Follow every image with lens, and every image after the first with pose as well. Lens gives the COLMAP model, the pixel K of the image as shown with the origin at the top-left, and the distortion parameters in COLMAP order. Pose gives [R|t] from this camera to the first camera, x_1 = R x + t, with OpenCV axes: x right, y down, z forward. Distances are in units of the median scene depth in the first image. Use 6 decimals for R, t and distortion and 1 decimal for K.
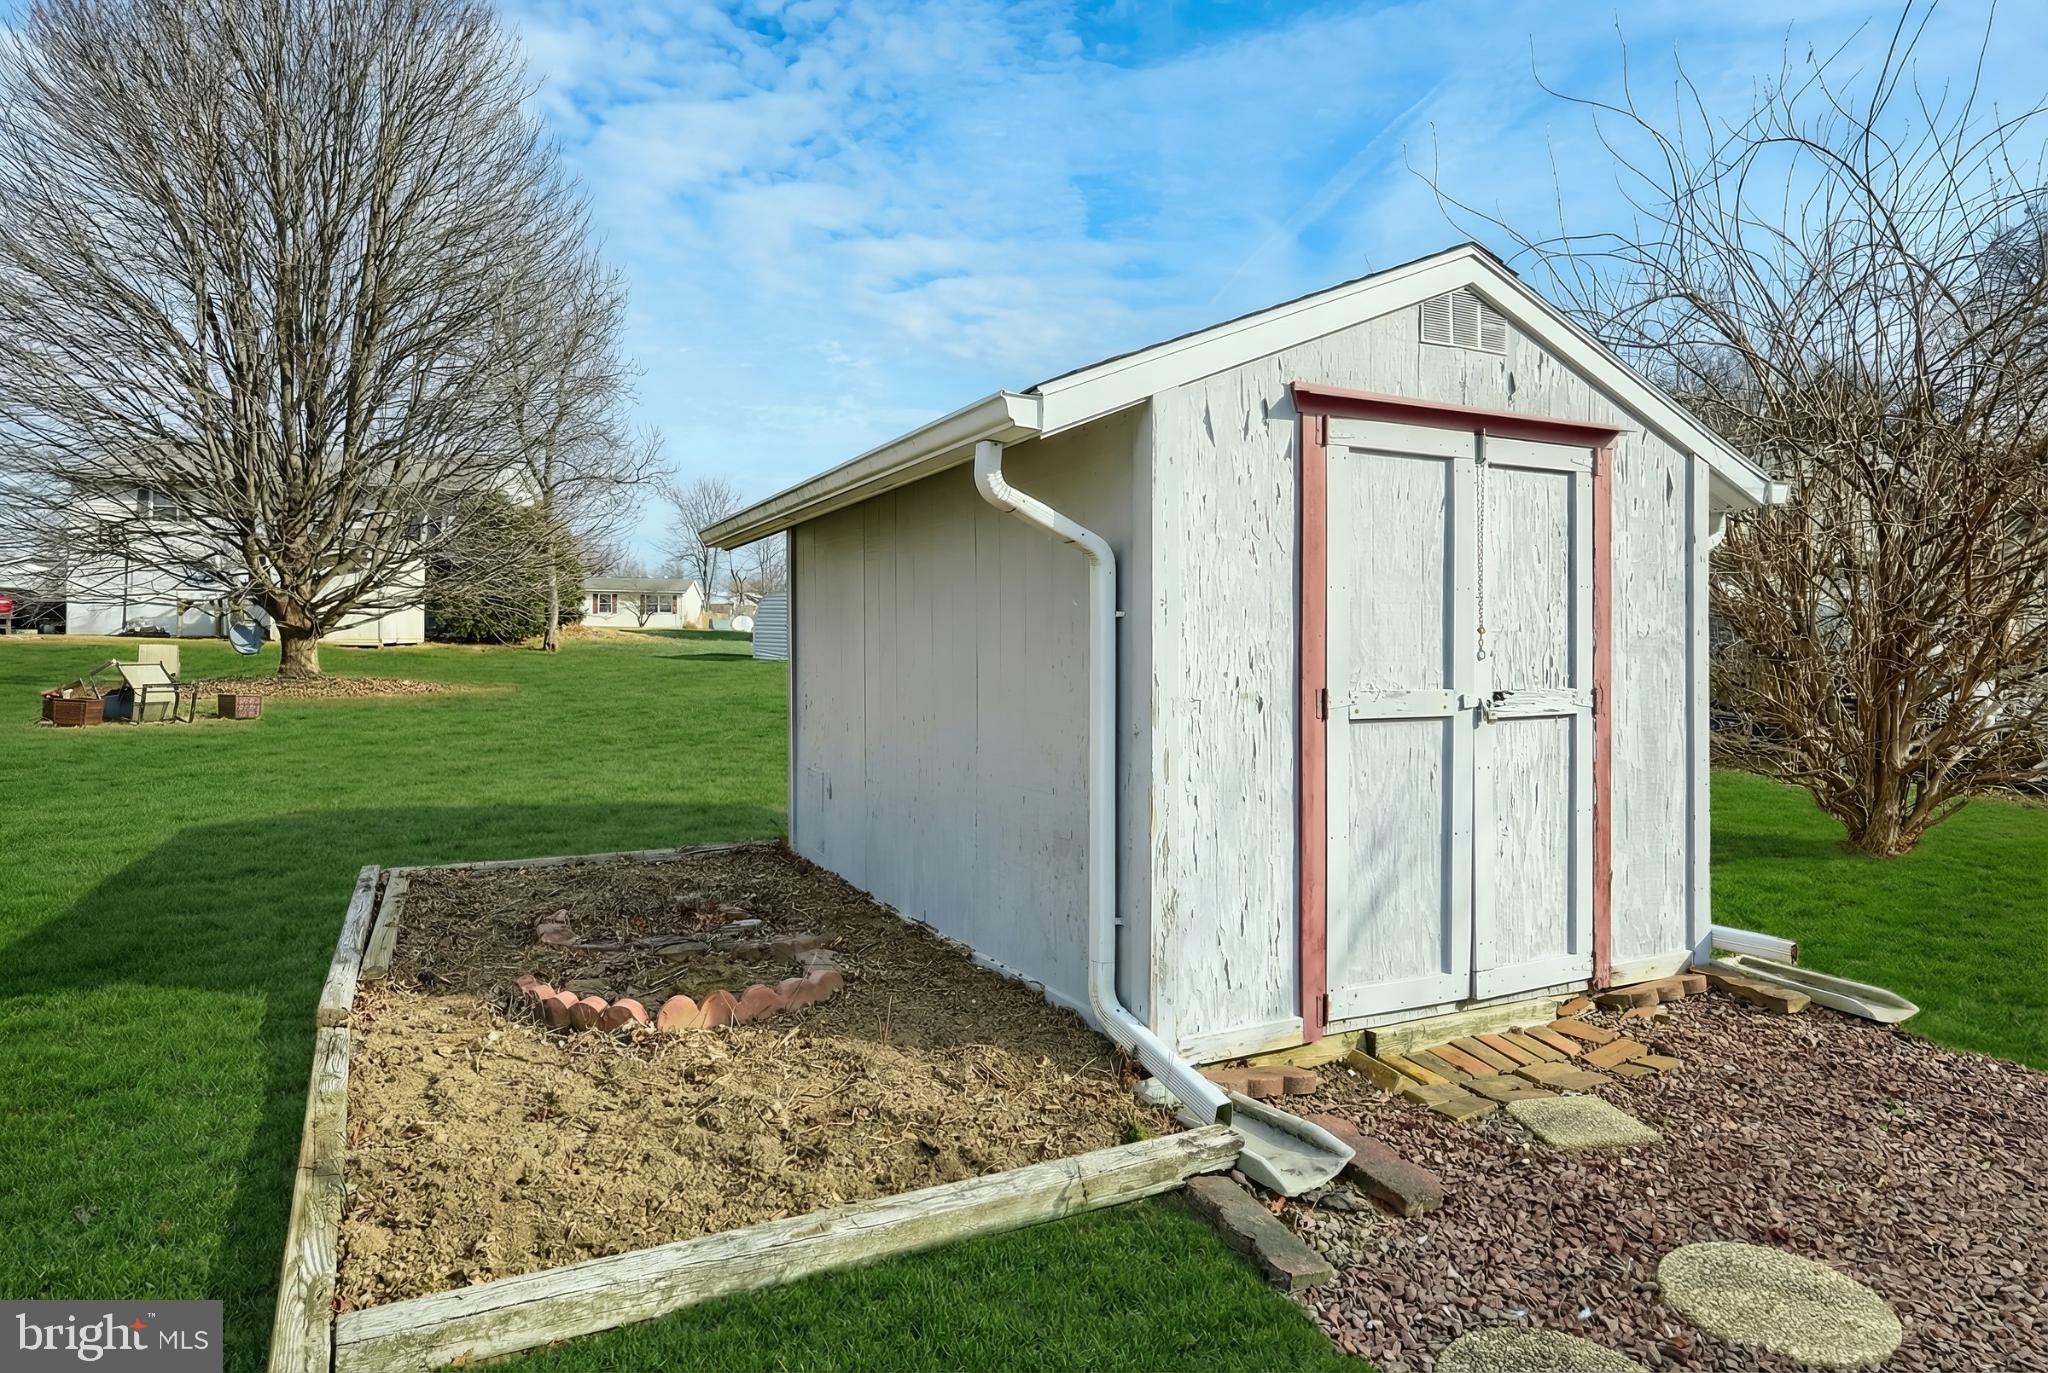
lens RADIAL K [[1187.1, 0, 1028.1], [0, 1187.1, 662.5], [0, 0, 1]] dist [0.001951, 0.000469]
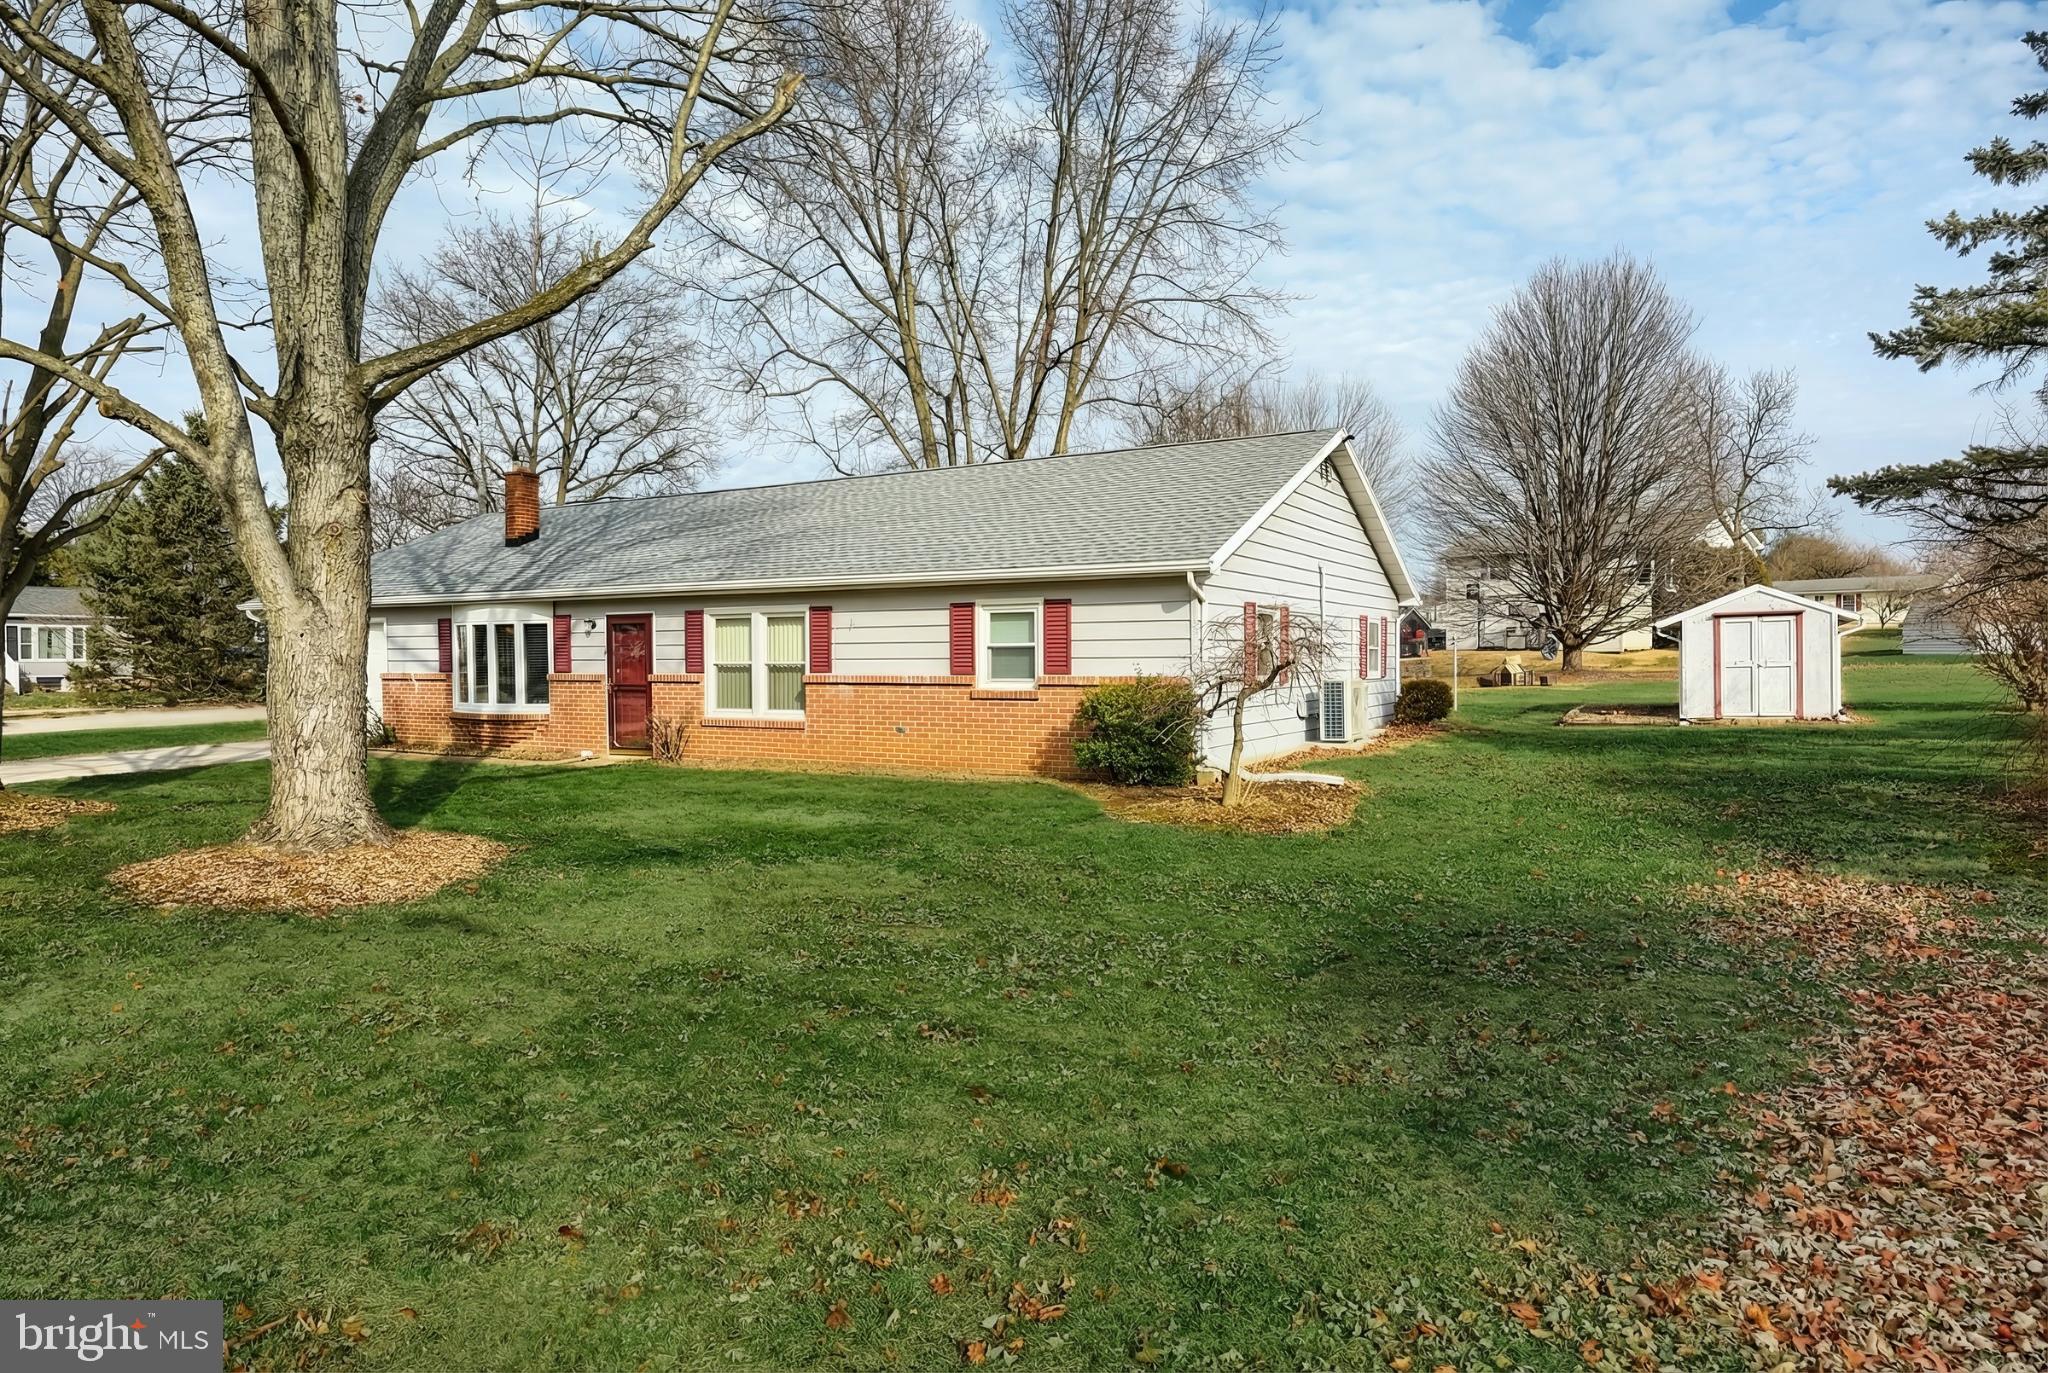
lens RADIAL K [[1187.1, 0, 1028.1], [0, 1187.1, 662.5], [0, 0, 1]] dist [0.001951, 0.000469]
pose [[0.553197, -0.016503, -0.832887, 0.535635], [0.015693, 0.999833, -0.009388, 0.003819], [0.832903, -0.007877, 0.553363, -0.856205]]
